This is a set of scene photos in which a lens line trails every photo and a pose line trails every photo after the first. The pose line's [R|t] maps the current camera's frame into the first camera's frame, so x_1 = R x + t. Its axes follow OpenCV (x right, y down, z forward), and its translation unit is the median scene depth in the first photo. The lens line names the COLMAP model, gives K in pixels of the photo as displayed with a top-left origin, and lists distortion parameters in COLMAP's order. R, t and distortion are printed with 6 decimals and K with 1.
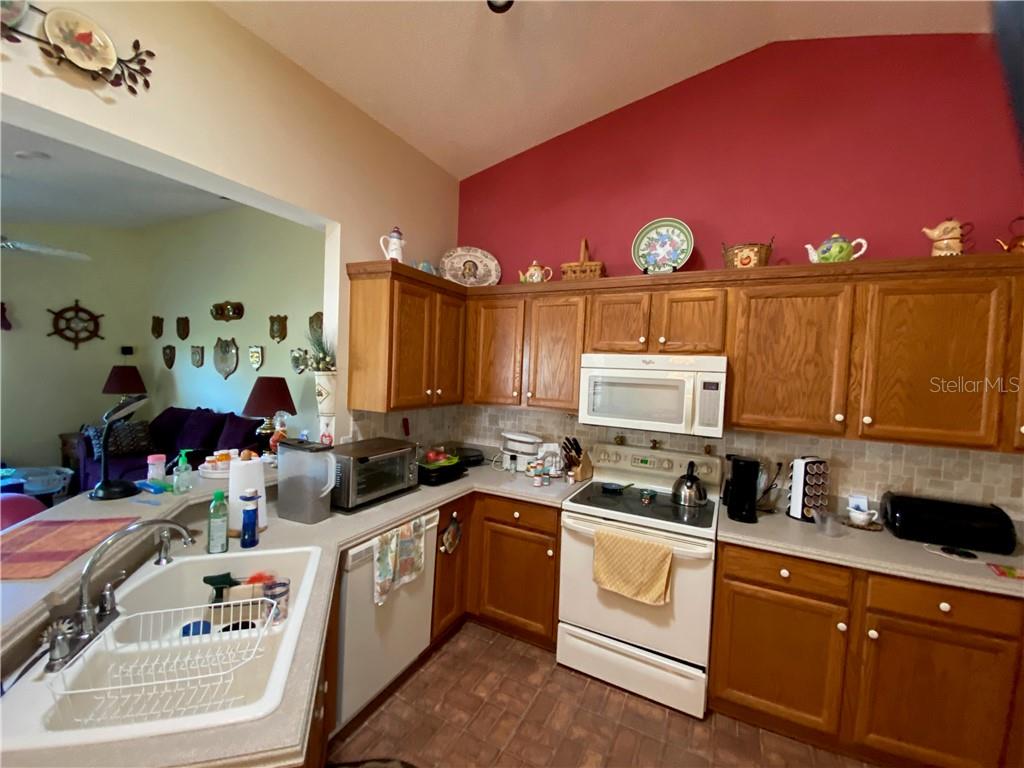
lens RADIAL K [[412.5, 0, 512.0], [0, 412.5, 384.0], [0, 0, 1]] dist [0.001276, -0.017836]
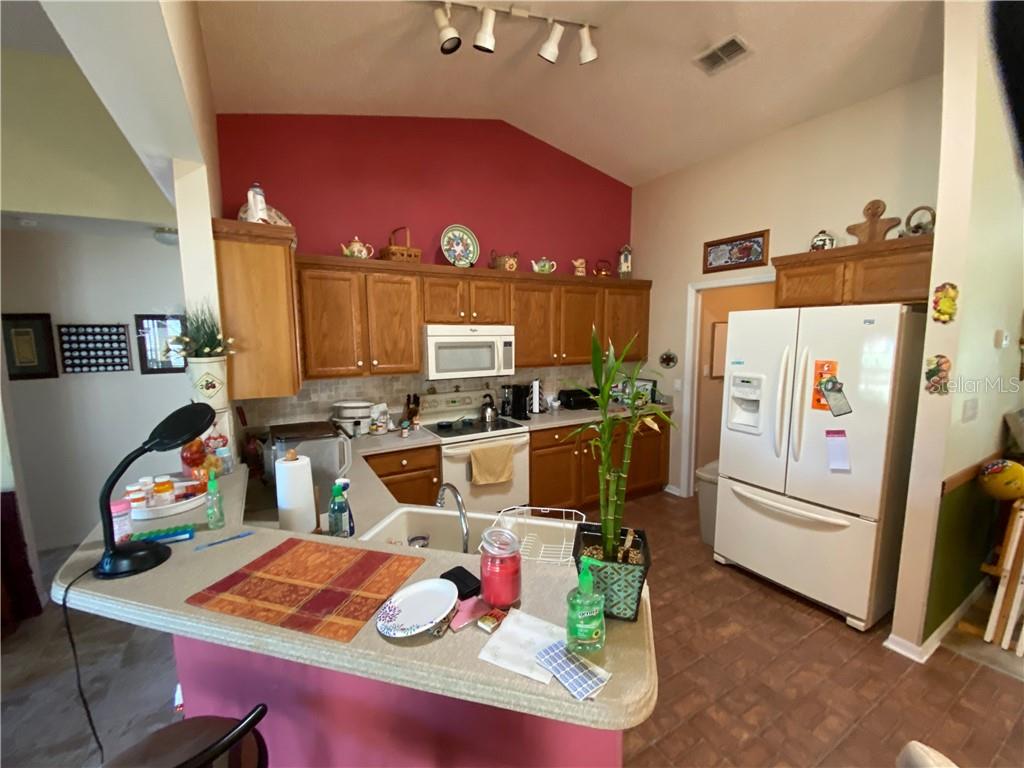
lens RADIAL K [[419.0, 0, 512.0], [0, 419.0, 384.0], [0, 0, 1]] dist [0.020918, -0.019537]
pose [[0.517524, -0.142397, 0.843737, -0.903317], [0.062522, 0.989713, 0.128684, -0.048690], [-0.853382, -0.013845, 0.521103, 0.116788]]
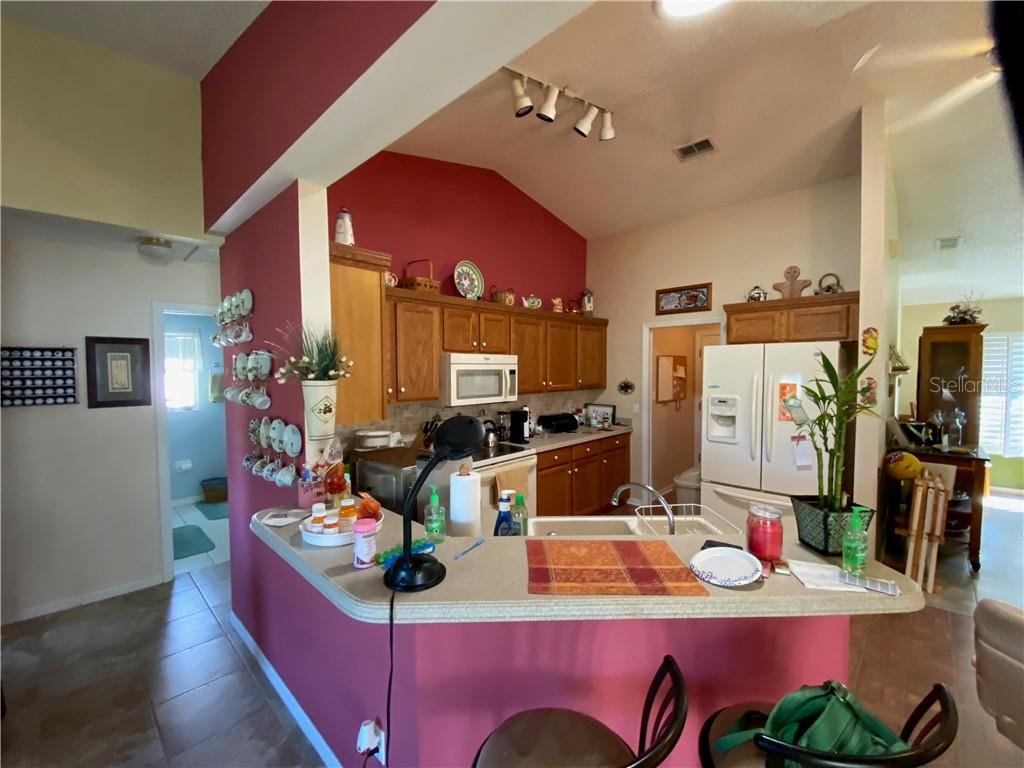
lens RADIAL K [[416.8, 0, 511.0], [0, 416.8, 385.1], [0, 0, 1]] dist [0.019751, -0.019204]
pose [[0.265990, -0.078293, 0.960791, -1.185579], [0.052830, 0.996382, 0.066568, -0.056717], [-0.962527, 0.033052, 0.269164, 0.518267]]
